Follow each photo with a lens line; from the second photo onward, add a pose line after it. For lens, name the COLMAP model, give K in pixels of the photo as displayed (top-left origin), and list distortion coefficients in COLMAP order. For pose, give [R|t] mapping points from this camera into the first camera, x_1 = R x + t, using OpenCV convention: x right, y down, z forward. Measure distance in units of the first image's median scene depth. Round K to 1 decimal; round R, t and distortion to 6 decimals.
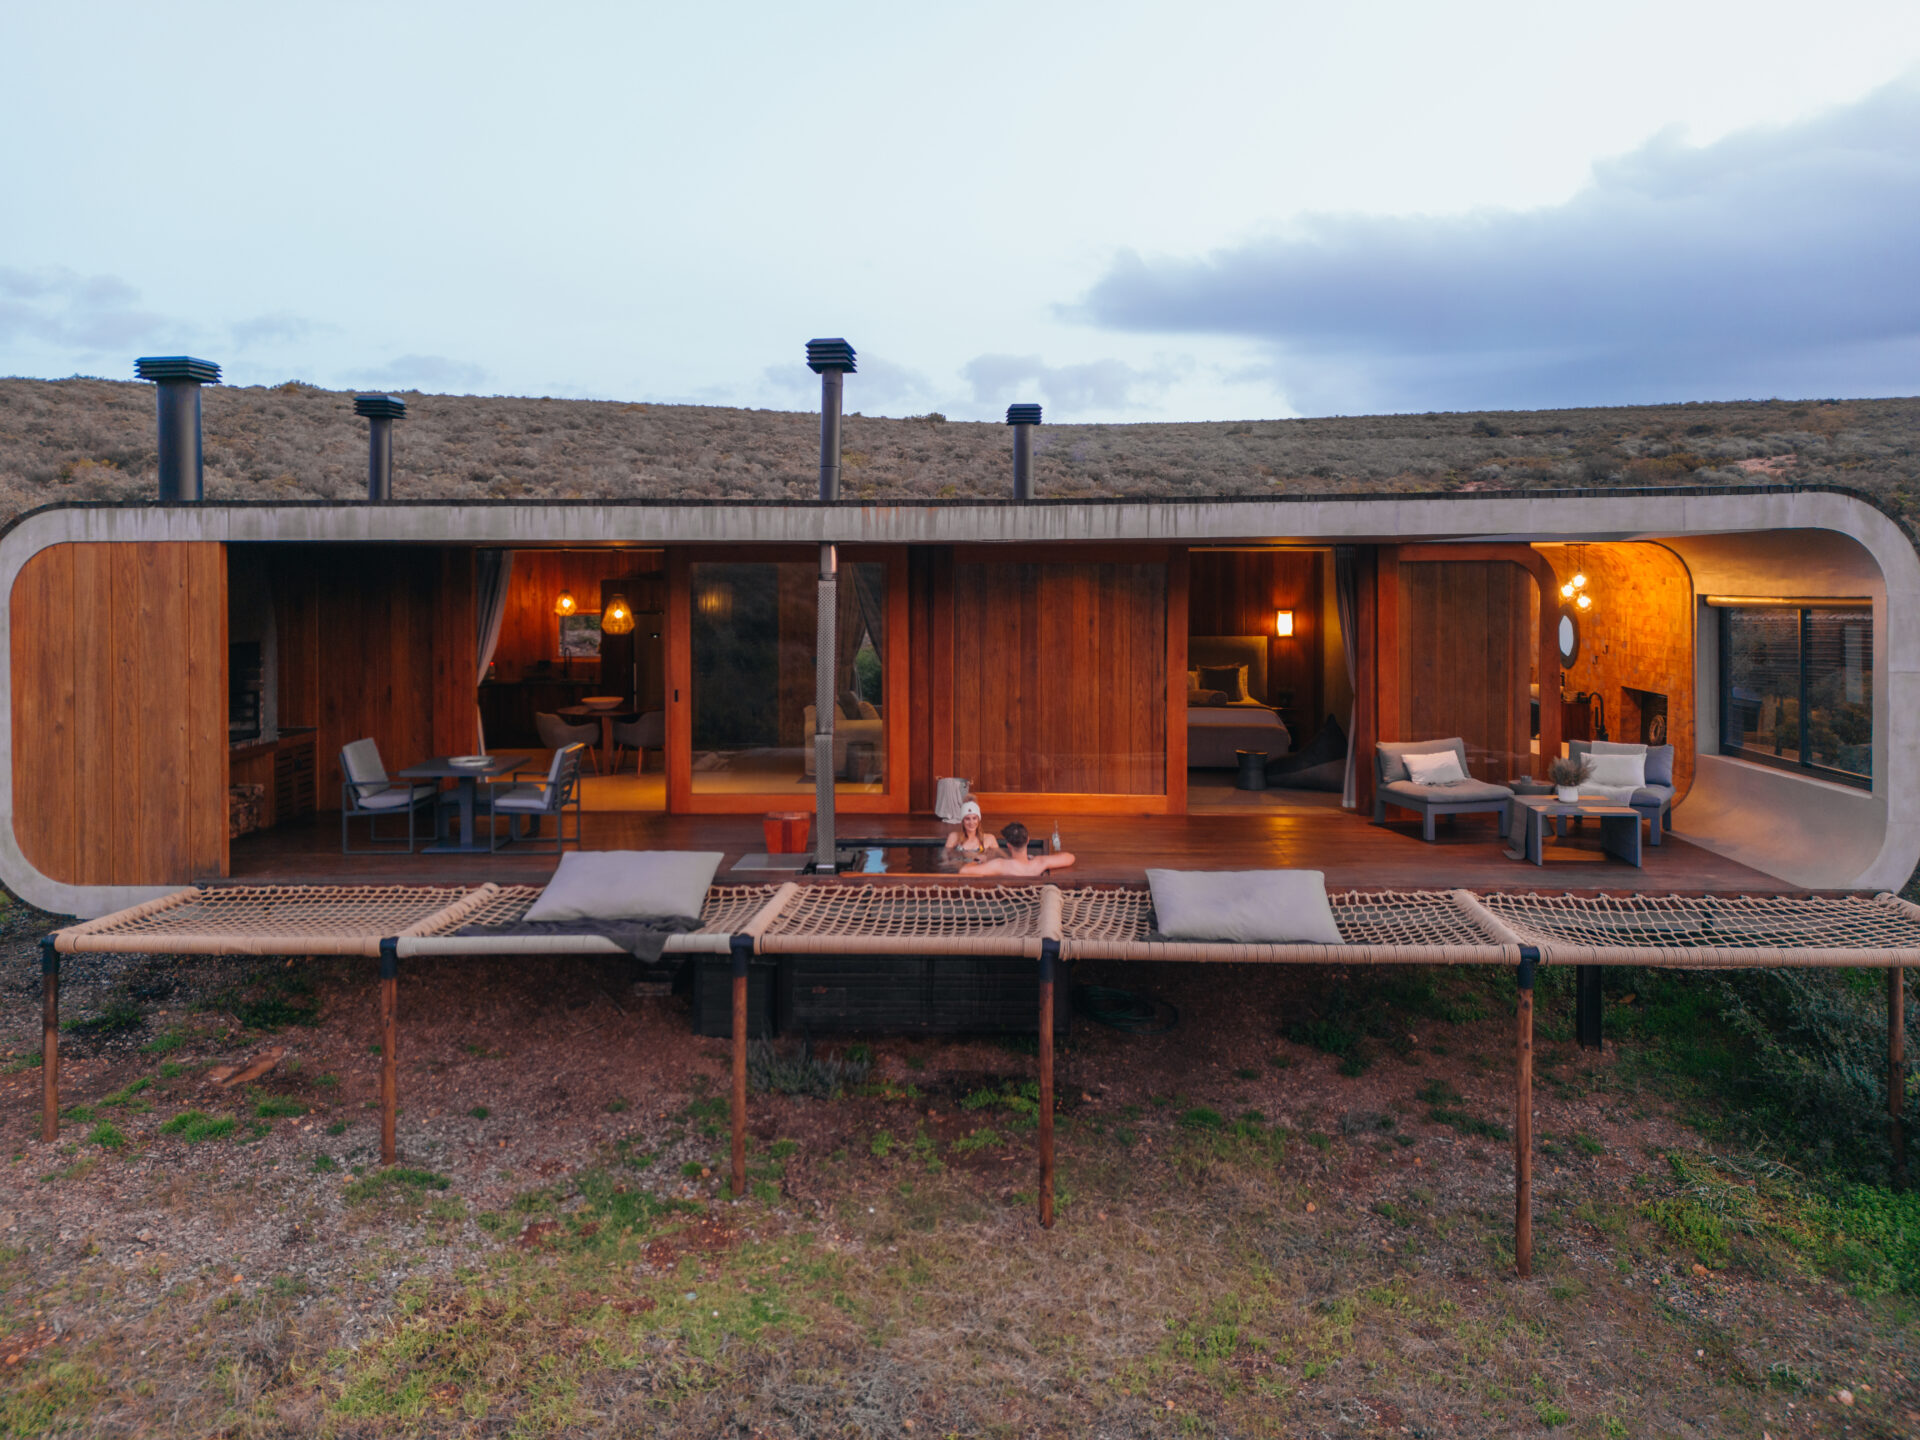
lens RADIAL K [[1385.0, 0, 963.6], [0, 1385.0, 704.7], [0, 0, 1]] dist [0.044306, 0.000950]
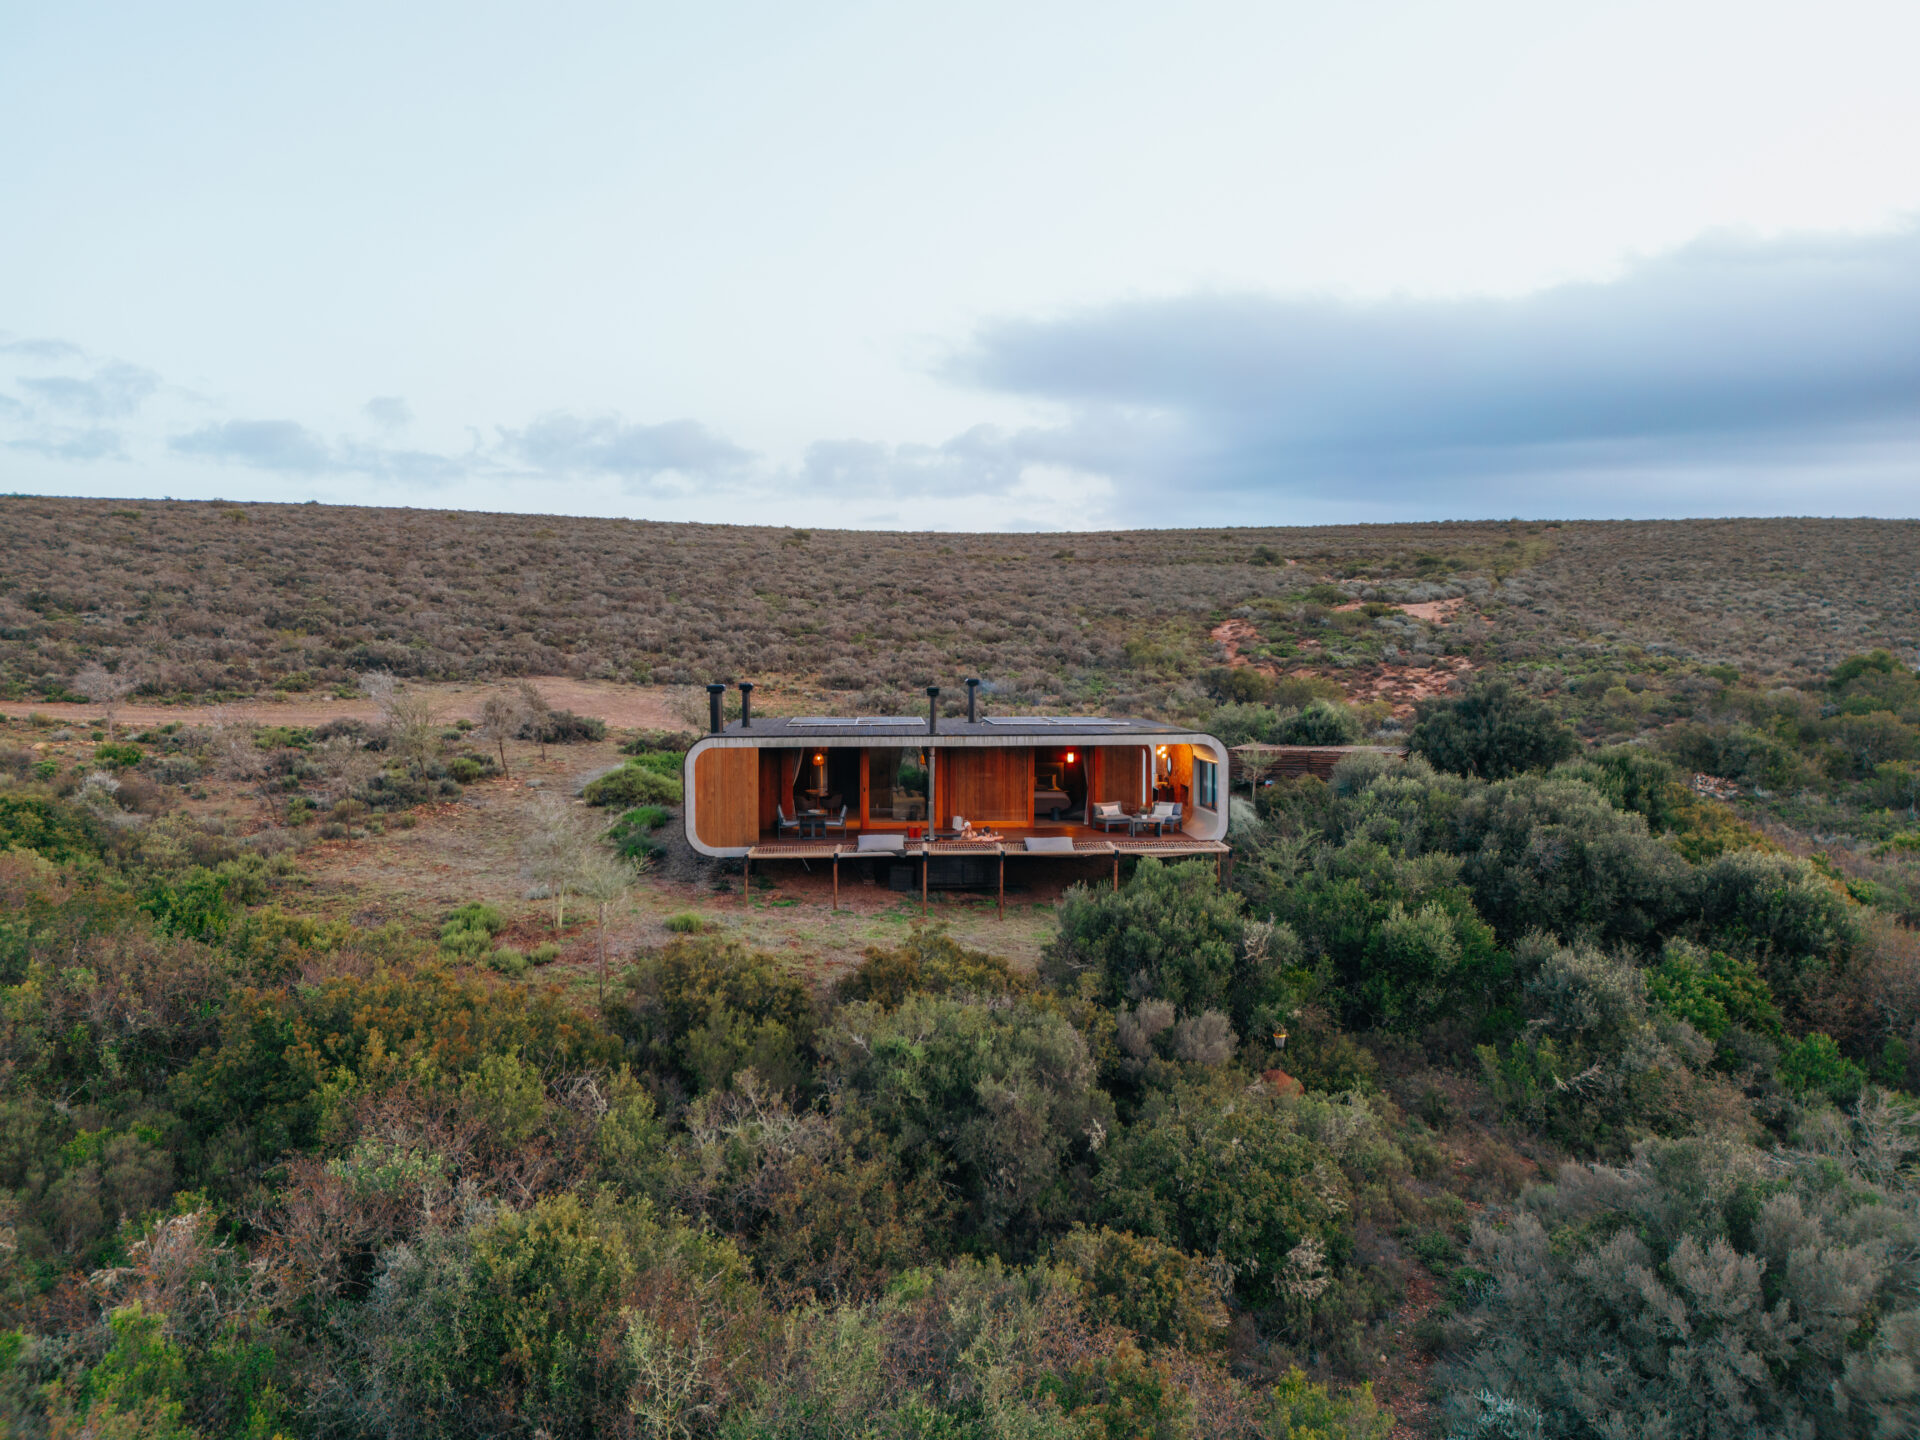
lens RADIAL K [[1385.0, 0, 964.5], [0, 1385.0, 723.7], [0, 0, 1]] dist [0.044306, 0.000950]
pose [[0.992842, -0.002882, 0.119404, -0.376872], [0.008122, 0.999024, -0.043425, -0.018734], [-0.119162, 0.044084, 0.991896, -2.155333]]
